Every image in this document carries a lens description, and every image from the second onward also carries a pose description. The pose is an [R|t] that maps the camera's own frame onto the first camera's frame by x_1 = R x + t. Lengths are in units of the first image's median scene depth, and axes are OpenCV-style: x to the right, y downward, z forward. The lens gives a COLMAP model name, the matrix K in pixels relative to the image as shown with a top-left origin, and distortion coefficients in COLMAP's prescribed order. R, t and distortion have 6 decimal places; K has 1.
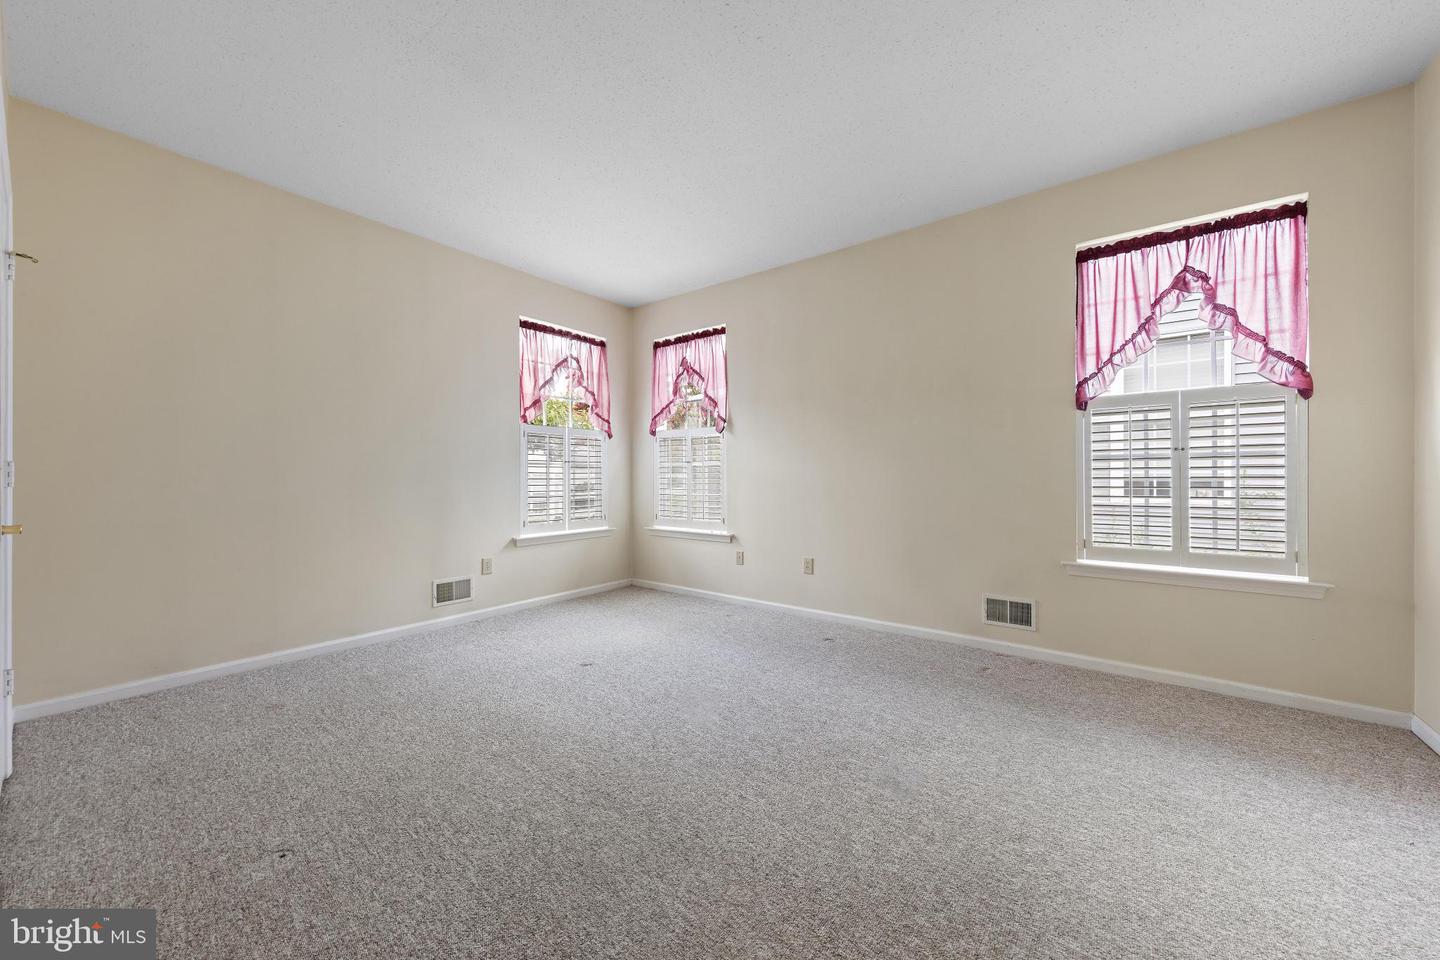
lens RADIAL K [[515.7, 0, 720.0], [0, 515.7, 480.0], [0, 0, 1]] dist [0.011503, -0.000087]
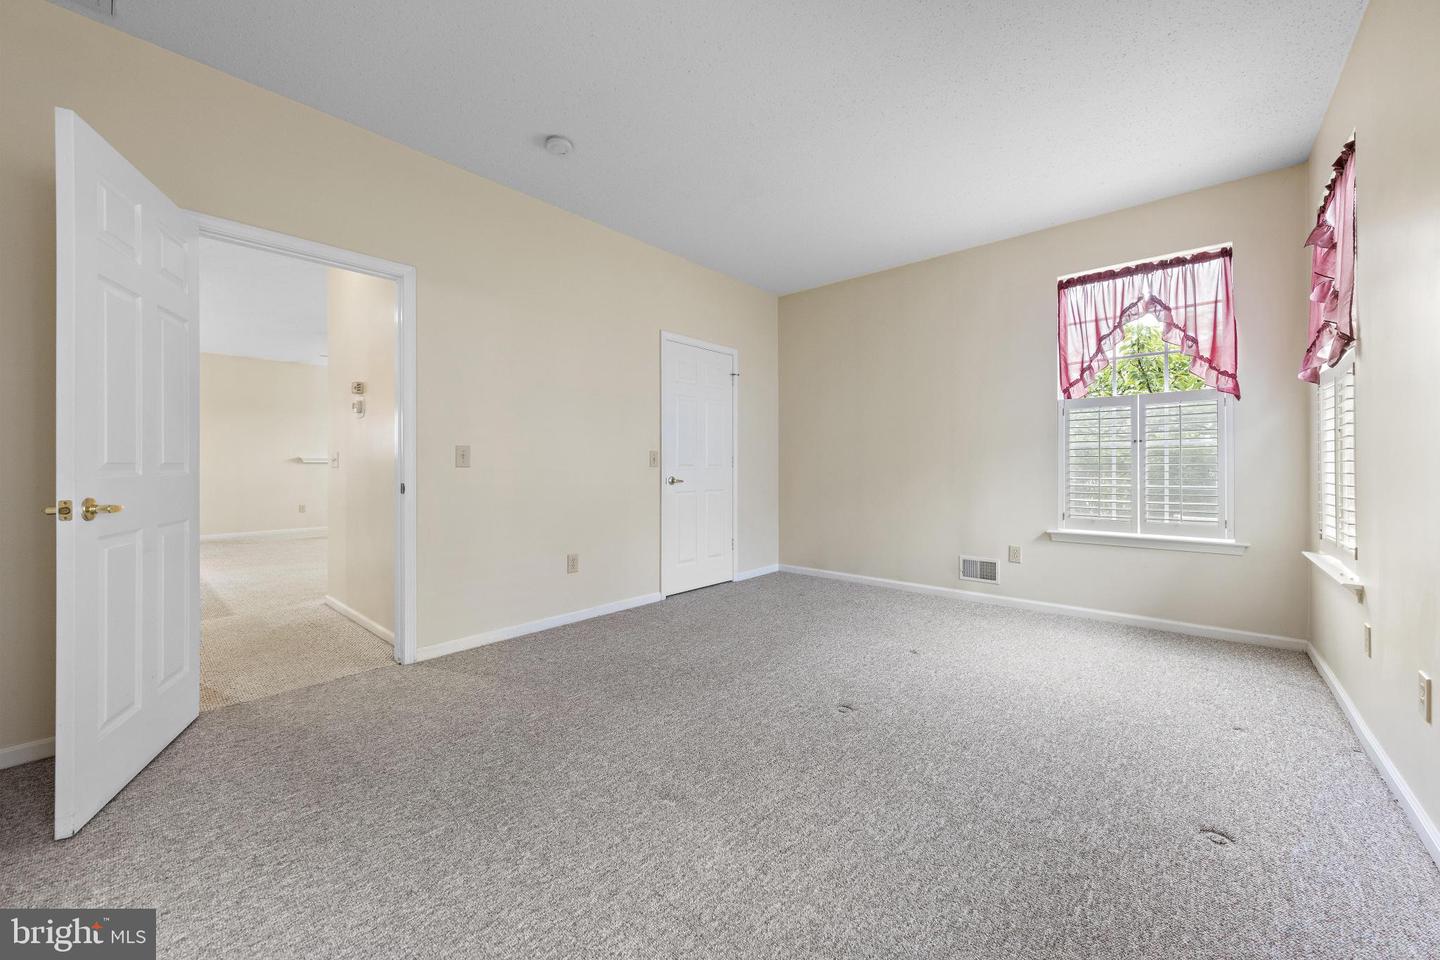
lens RADIAL K [[535.7, 0, 737.9], [0, 535.7, 462.9], [0, 0, 1]] dist [0.013503, 0.000101]
pose [[-0.041579, -0.007021, -0.999111, 0.605489], [-0.005317, 0.999963, -0.006806, 0.006038], [0.999121, 0.005029, -0.041614, 0.552976]]
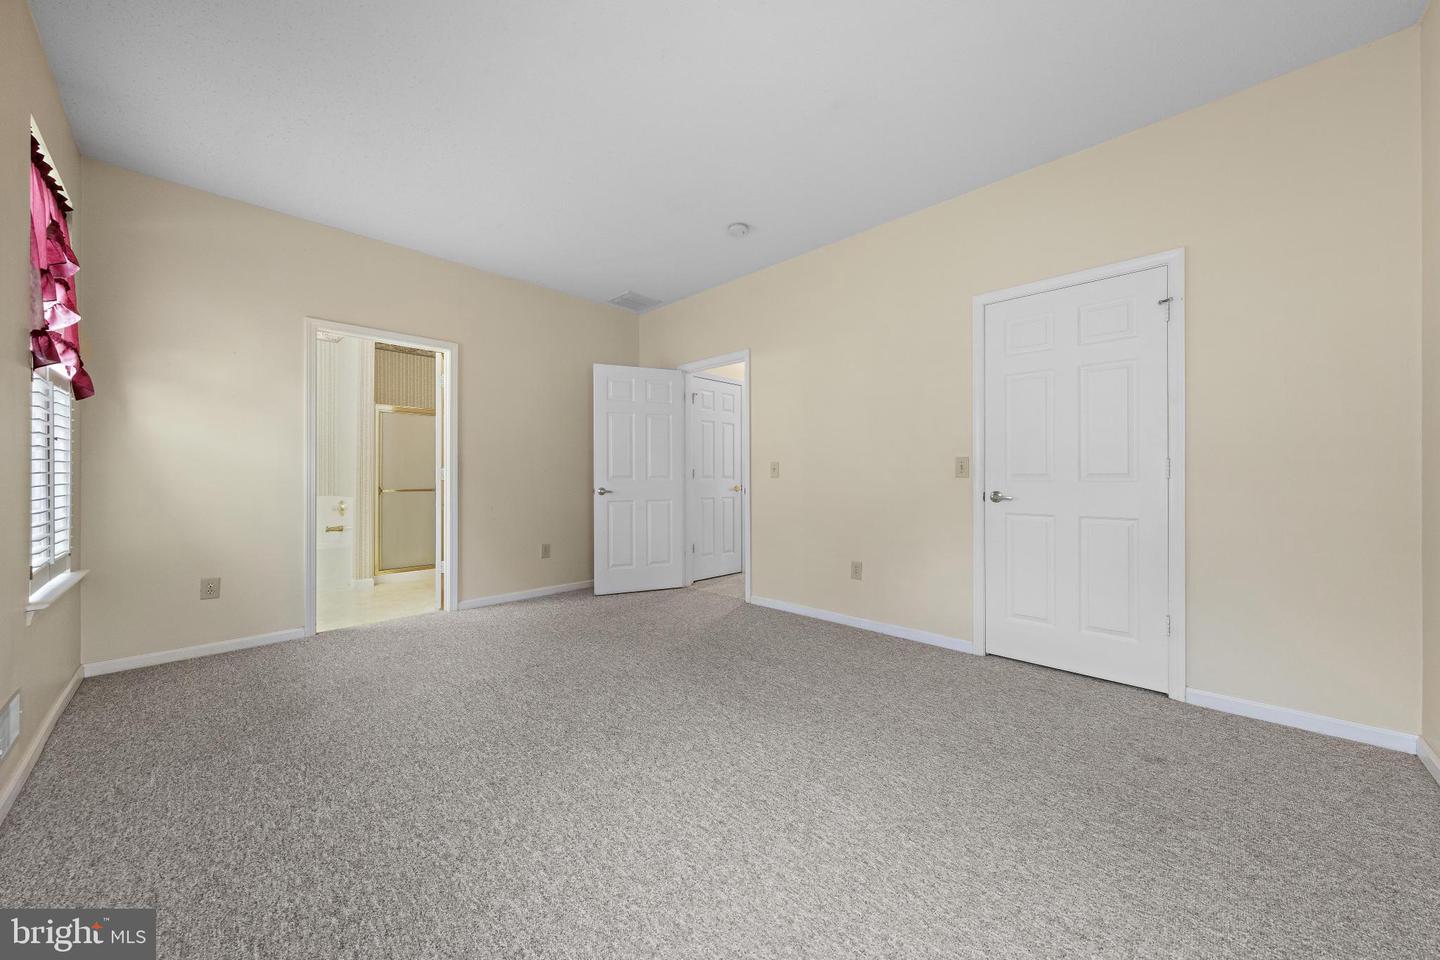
lens RADIAL K [[515.7, 0, 720.0], [0, 515.7, 480.0], [0, 0, 1]] dist [0.011503, -0.000087]
pose [[-0.993635, 0.001452, 0.112635, -0.186744], [0.003141, 0.999885, 0.014823, -0.002469], [-0.112601, 0.015082, -0.993526, 1.191249]]
